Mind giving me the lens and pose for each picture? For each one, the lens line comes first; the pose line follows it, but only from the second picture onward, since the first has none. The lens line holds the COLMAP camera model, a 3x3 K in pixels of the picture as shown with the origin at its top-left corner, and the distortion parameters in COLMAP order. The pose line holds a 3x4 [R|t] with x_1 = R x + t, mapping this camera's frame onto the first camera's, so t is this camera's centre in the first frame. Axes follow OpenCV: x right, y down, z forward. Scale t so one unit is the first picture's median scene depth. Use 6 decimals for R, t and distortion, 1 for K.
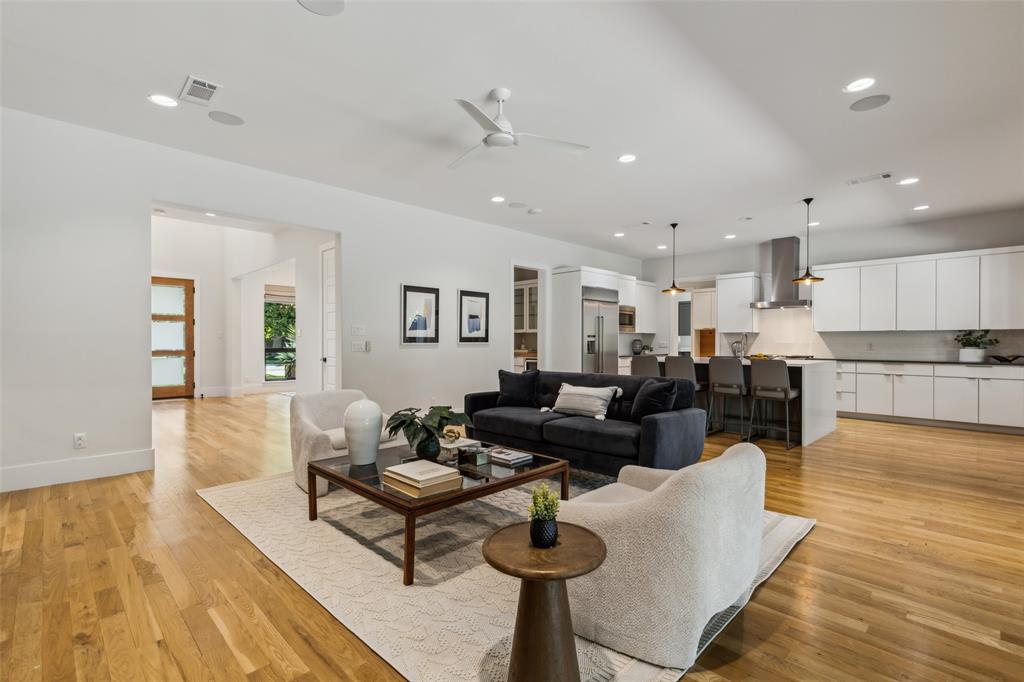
lens RADIAL K [[469.4, 0, 519.2], [0, 469.4, 342.4], [0, 0, 1]] dist [0.011323, -0.002277]
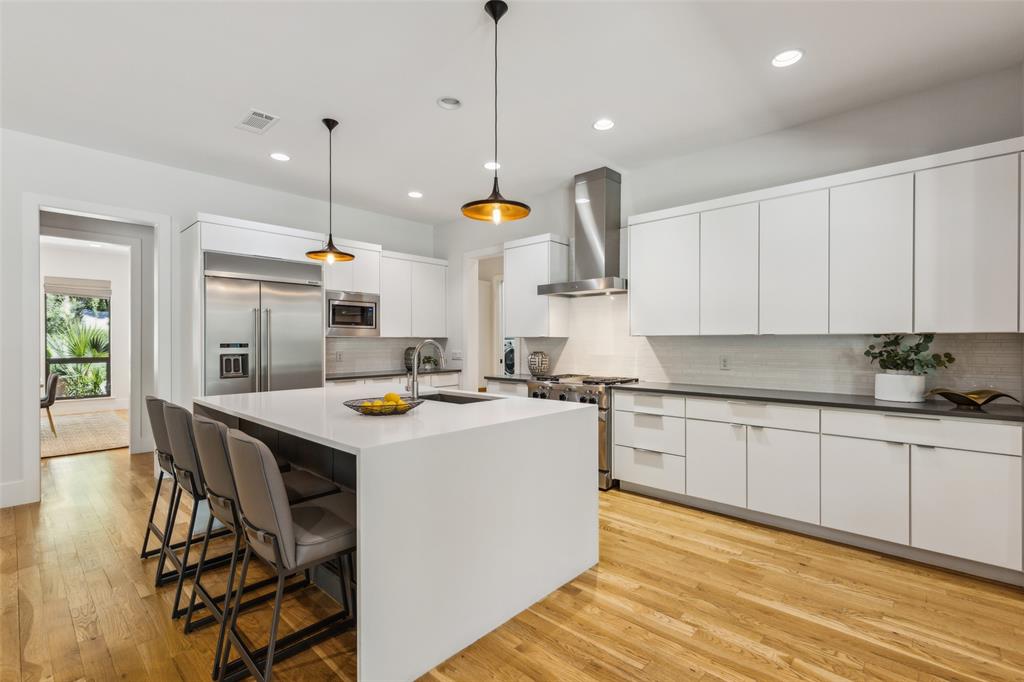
lens RADIAL K [[469.4, 0, 512.2], [0, 469.4, 344.1], [0, 0, 1]] dist [0.011323, -0.002277]
pose [[0.999200, -0.003629, 0.039823, 0.533054], [0.003475, 0.999986, 0.003936, -0.018682], [-0.039837, -0.003794, 0.999199, 0.525827]]
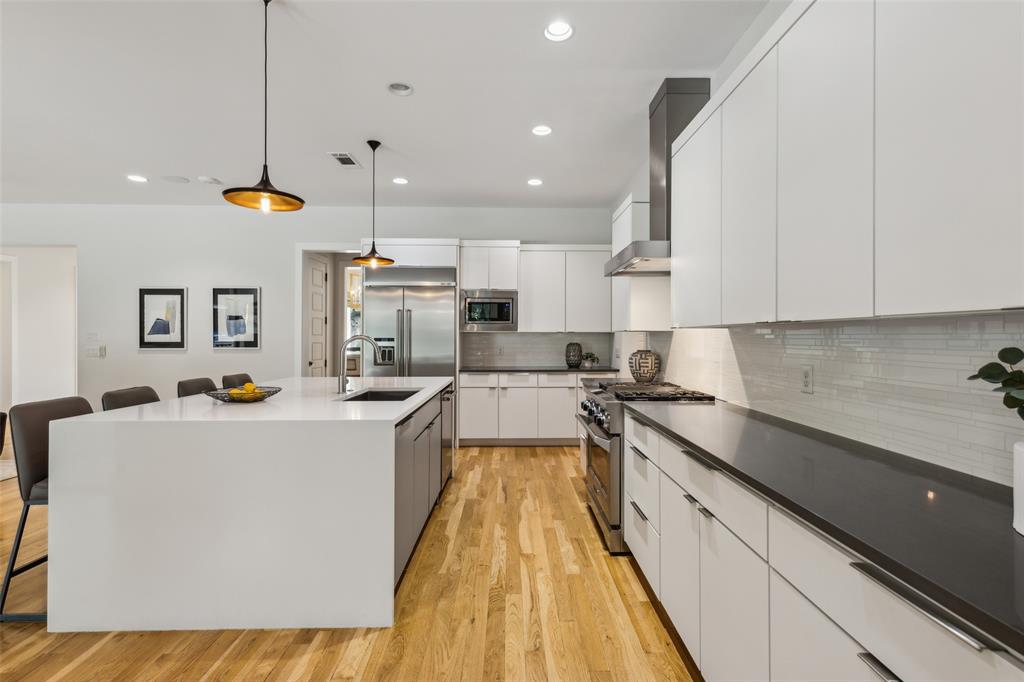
lens RADIAL K [[469.4, 0, 516.2], [0, 469.4, 333.2], [0, 0, 1]] dist [0.011323, -0.002277]
pose [[0.715960, -0.007435, -0.698102, 0.900605], [-0.000828, 0.999934, -0.011499, -0.017316], [0.698141, 0.008811, 0.715906, 0.763752]]
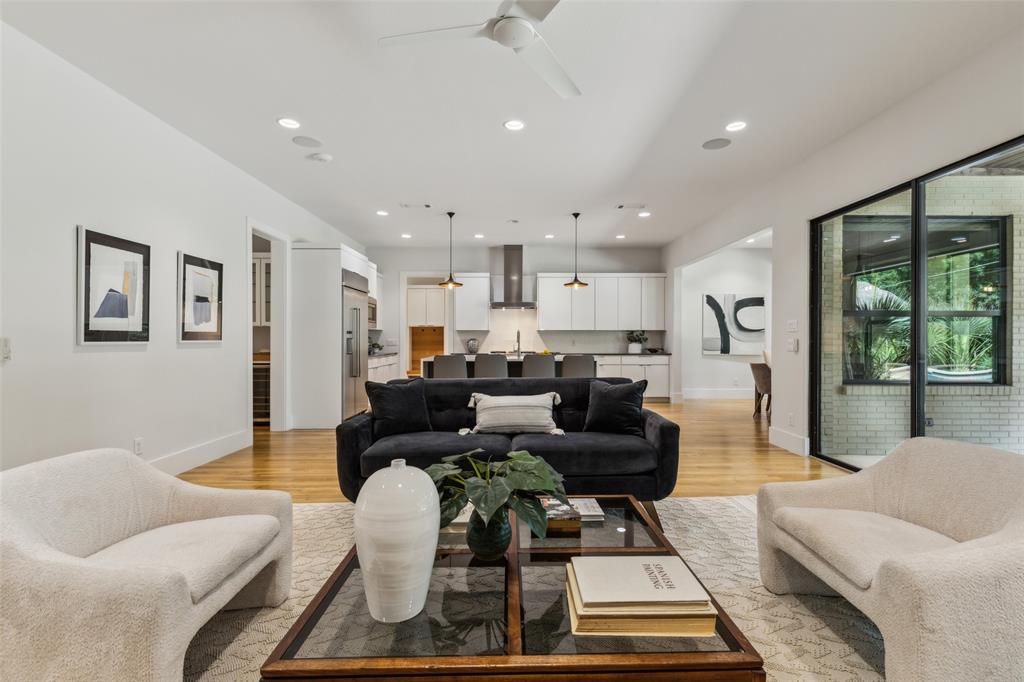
lens RADIAL K [[469.4, 0, 518.1], [0, 469.4, 339.2], [0, 0, 1]] dist [0.011323, -0.002277]
pose [[0.701439, -0.000846, 0.712729, -0.256285], [0.002424, 0.999996, -0.001199, 0.000099], [-0.712725, 0.002569, 0.701439, 0.268246]]
